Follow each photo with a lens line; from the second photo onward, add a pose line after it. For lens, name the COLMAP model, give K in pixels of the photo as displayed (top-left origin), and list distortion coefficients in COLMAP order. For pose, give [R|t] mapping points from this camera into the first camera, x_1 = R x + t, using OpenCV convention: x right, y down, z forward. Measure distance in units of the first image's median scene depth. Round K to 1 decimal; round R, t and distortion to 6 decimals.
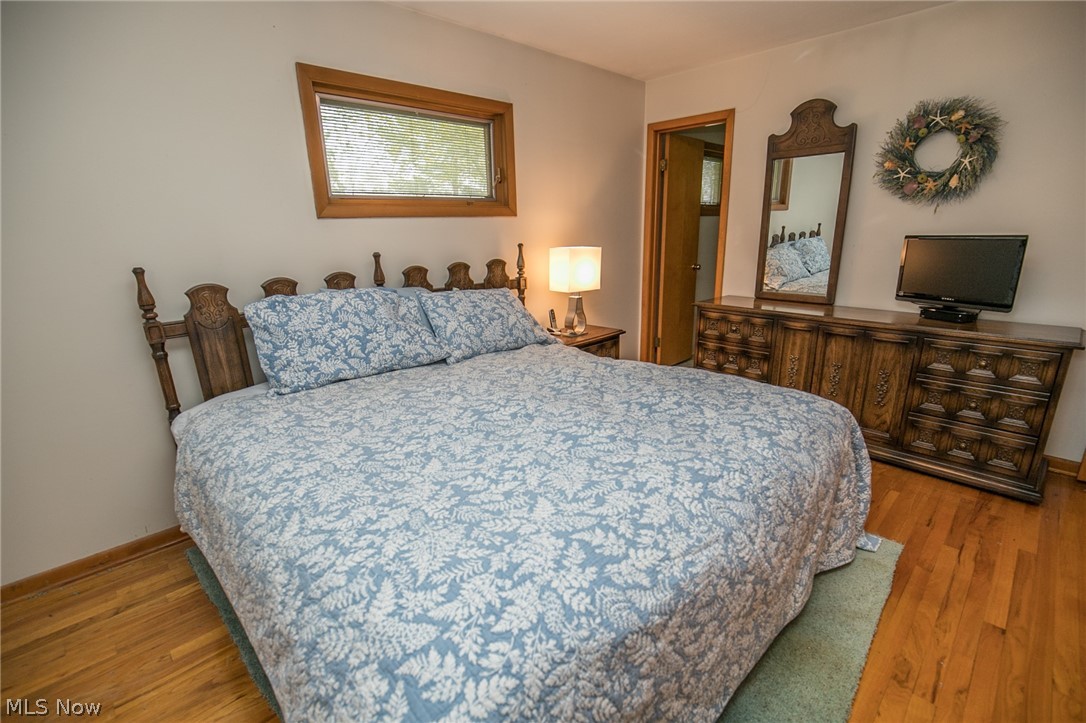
lens RADIAL K [[488.1, 0, 543.6], [0, 488.1, 372.0], [0, 0, 1]] dist [-0.043147, 0.000183]
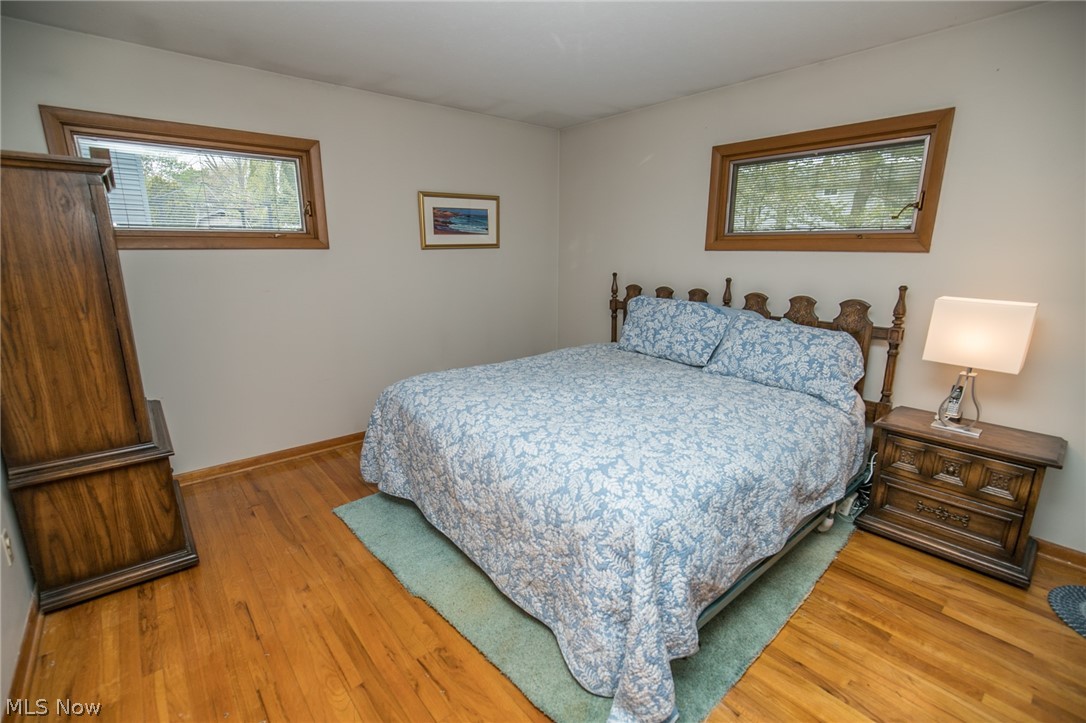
lens RADIAL K [[492.7, 0, 544.9], [0, 492.7, 369.0], [0, 0, 1]] dist [-0.014494, 0.003931]
pose [[-0.053318, 0.256703, -0.965018, 0.974298], [-0.287161, 0.921631, 0.261028, -0.220016], [0.956397, 0.291033, 0.024575, 0.555960]]
